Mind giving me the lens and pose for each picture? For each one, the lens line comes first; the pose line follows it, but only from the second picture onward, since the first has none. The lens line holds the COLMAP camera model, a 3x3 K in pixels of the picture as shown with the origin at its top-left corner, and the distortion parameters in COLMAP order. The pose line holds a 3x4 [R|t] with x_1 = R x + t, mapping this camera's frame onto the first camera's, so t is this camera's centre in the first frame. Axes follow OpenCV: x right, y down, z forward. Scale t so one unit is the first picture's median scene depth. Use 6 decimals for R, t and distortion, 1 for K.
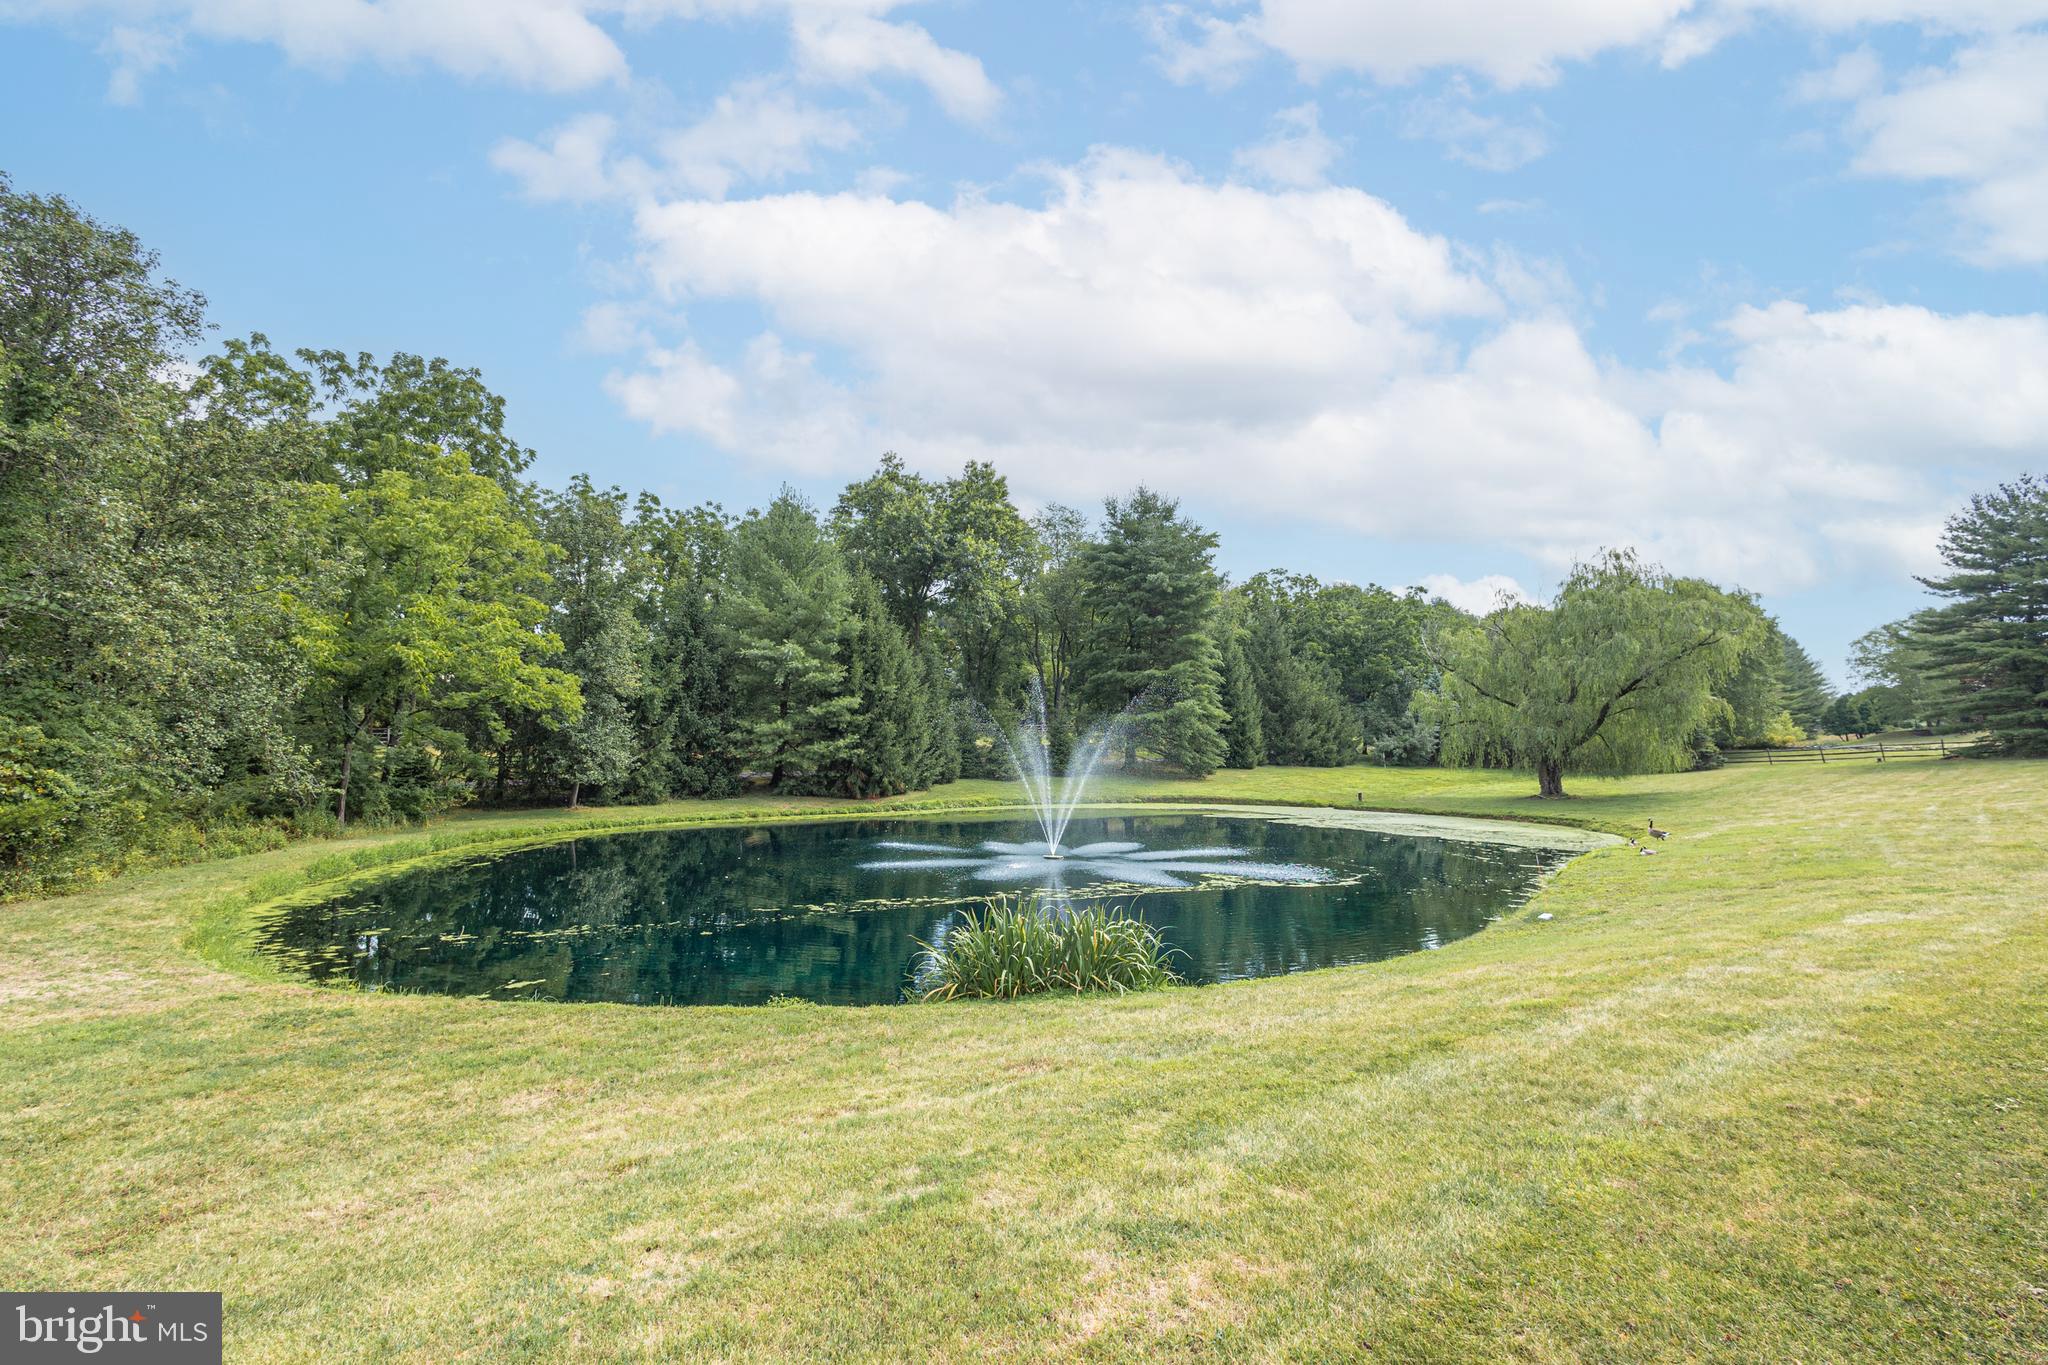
lens RADIAL K [[936.9, 0, 1024.0], [0, 936.9, 682.5], [0, 0, 1]] dist [0.006445, -0.000010]
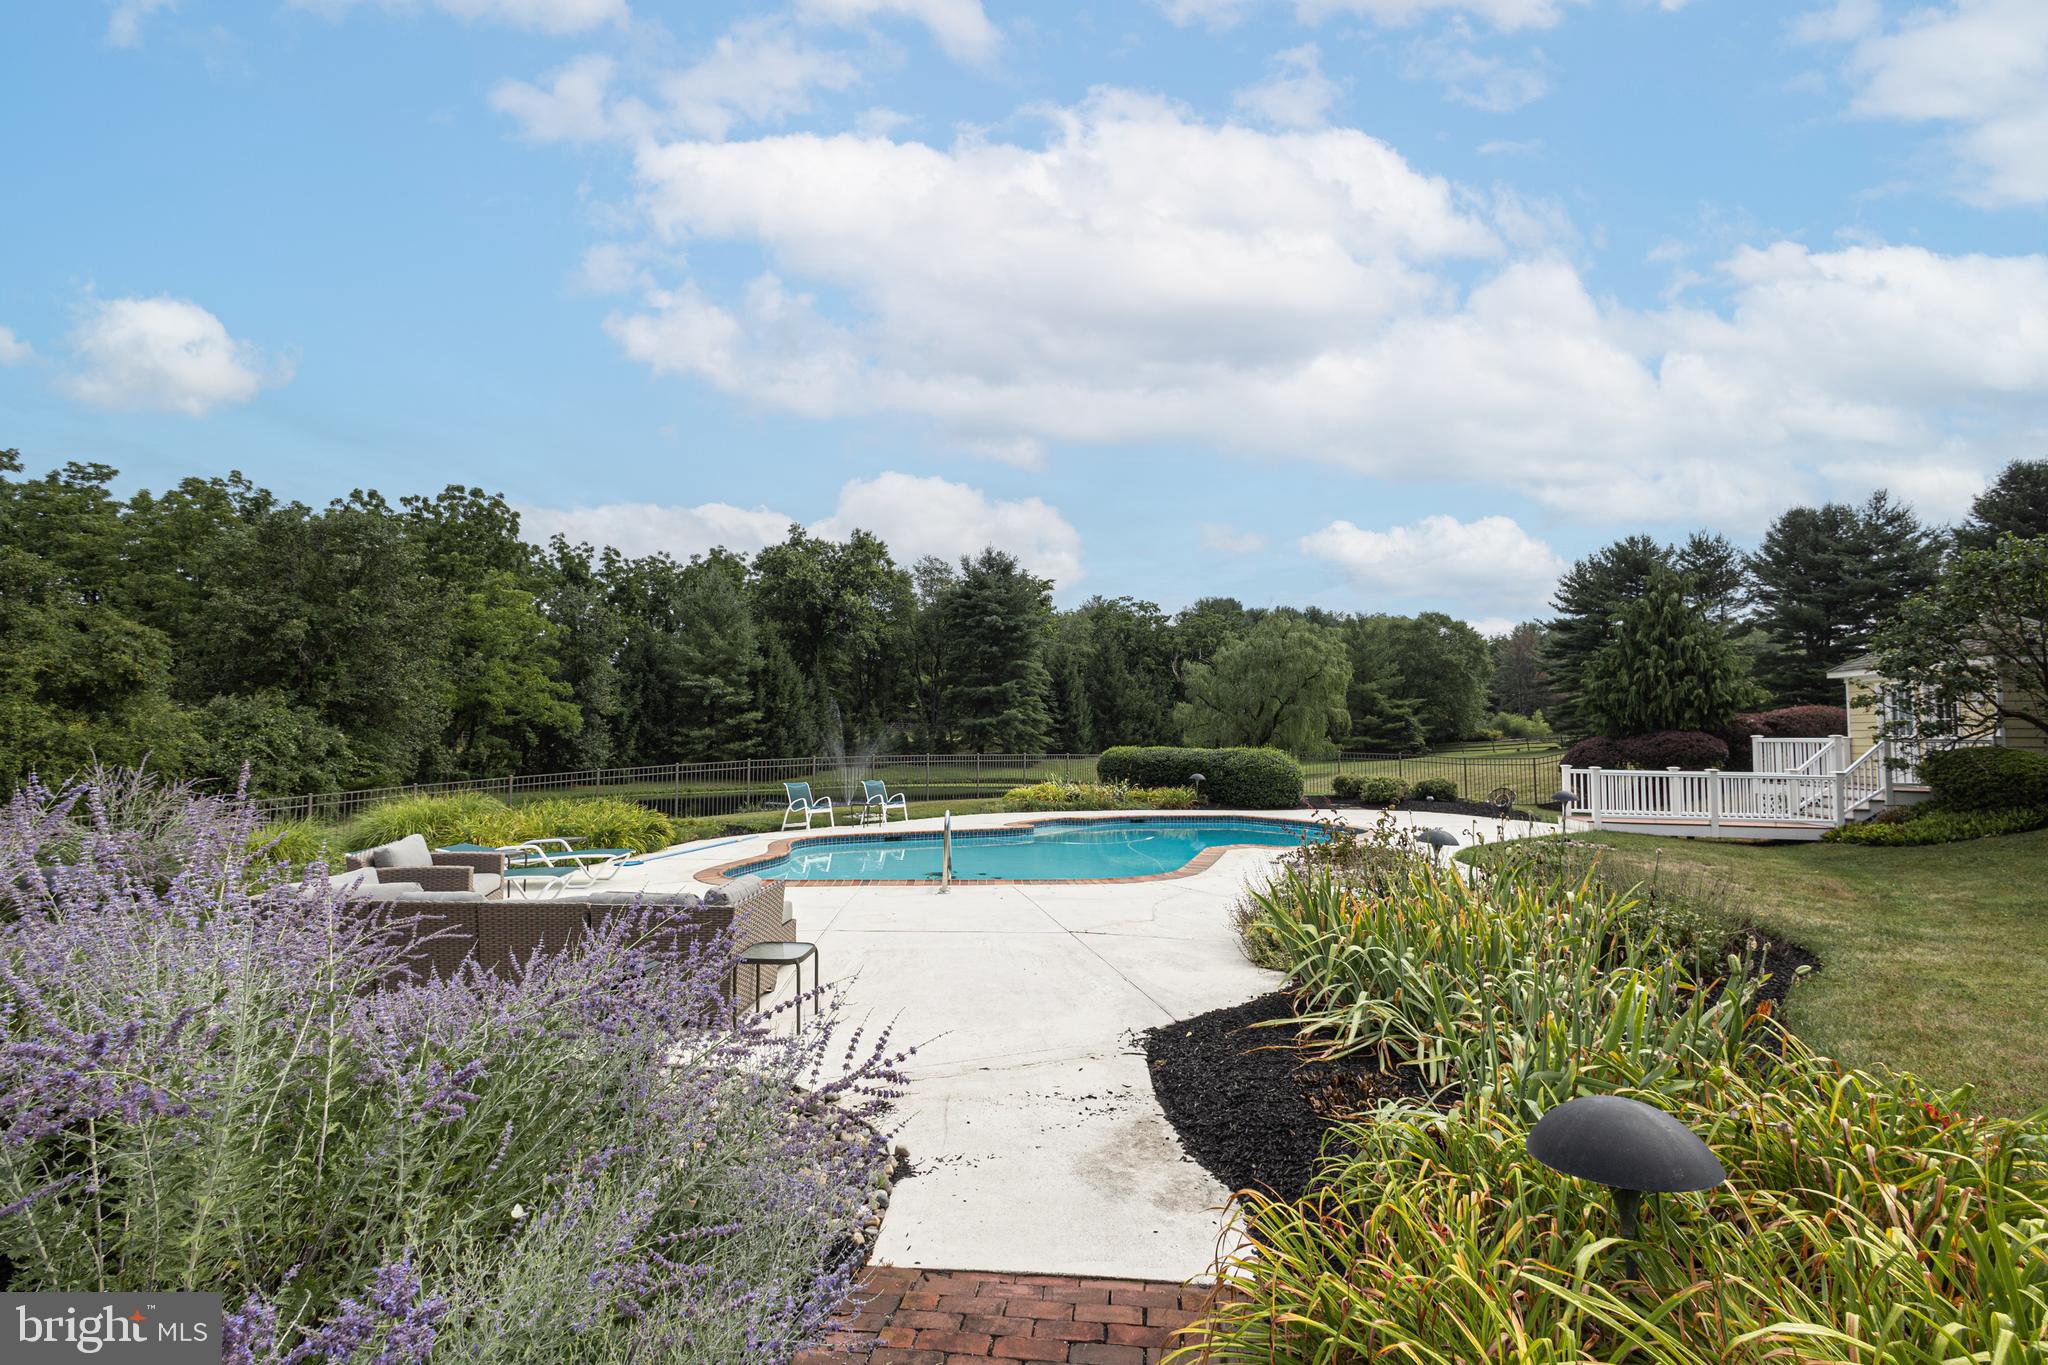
lens RADIAL K [[955.2, 0, 1024.0], [0, 955.2, 682.5], [0, 0, 1]] dist [0.011942, -0.006646]
pose [[0.999258, -0.000978, 0.038491, 0.144126], [0.000488, 0.999919, 0.012736, -0.039940], [-0.038500, -0.012707, 0.999178, -0.422697]]
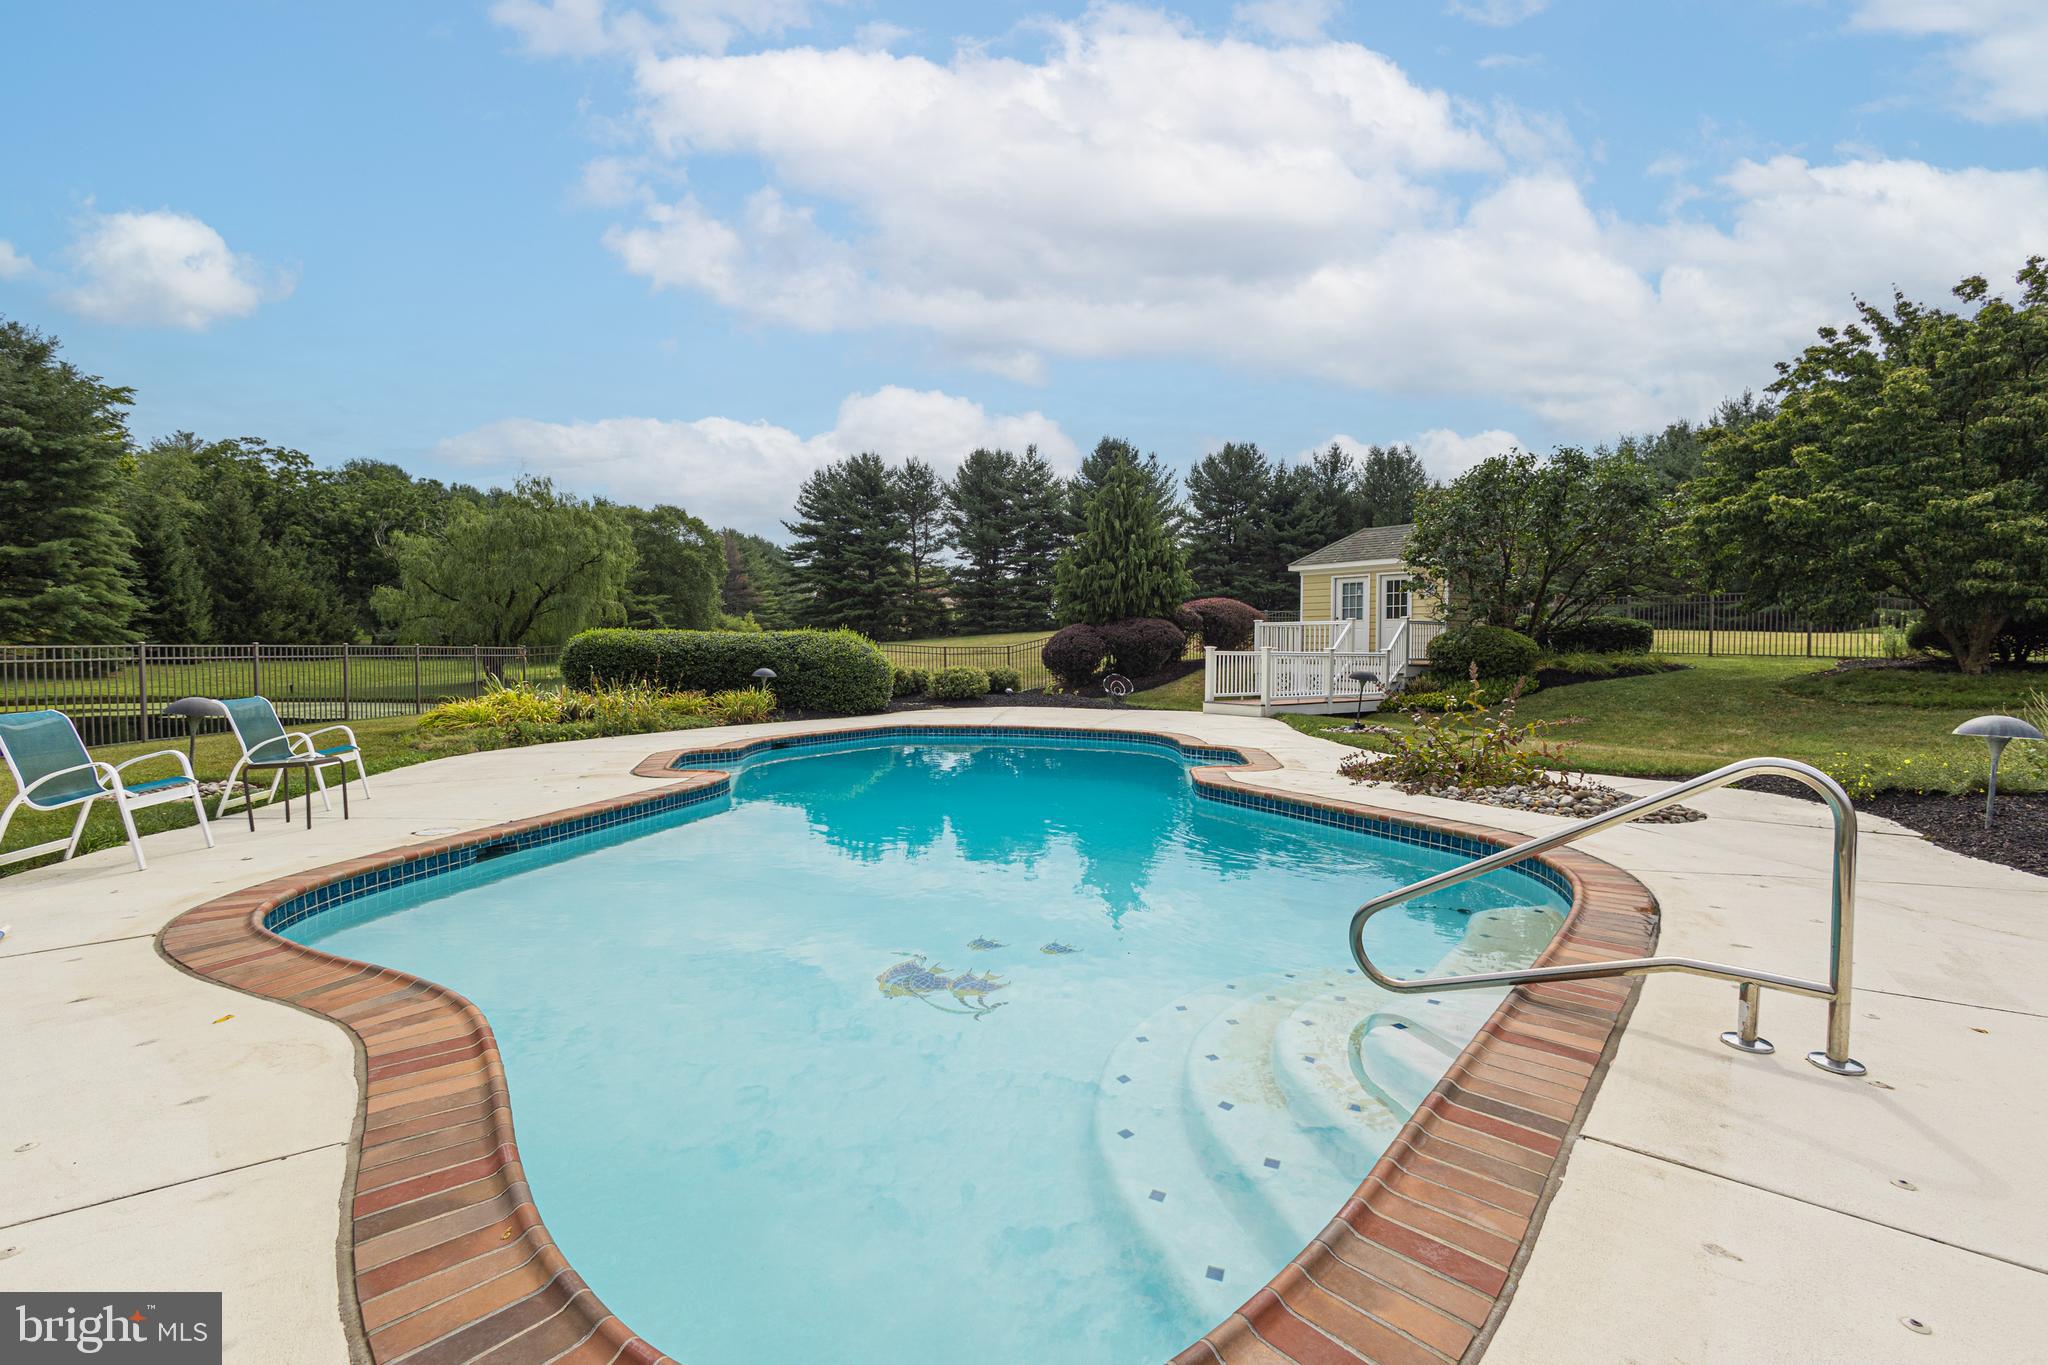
lens RADIAL K [[936.9, 0, 1024.0], [0, 936.9, 682.5], [0, 0, 1]] dist [0.006445, -0.000010]
pose [[0.637831, -0.037281, 0.769273, 0.070053], [-0.052729, 0.994370, 0.091909, -0.019296], [-0.768369, -0.099185, 0.632275, -0.238156]]
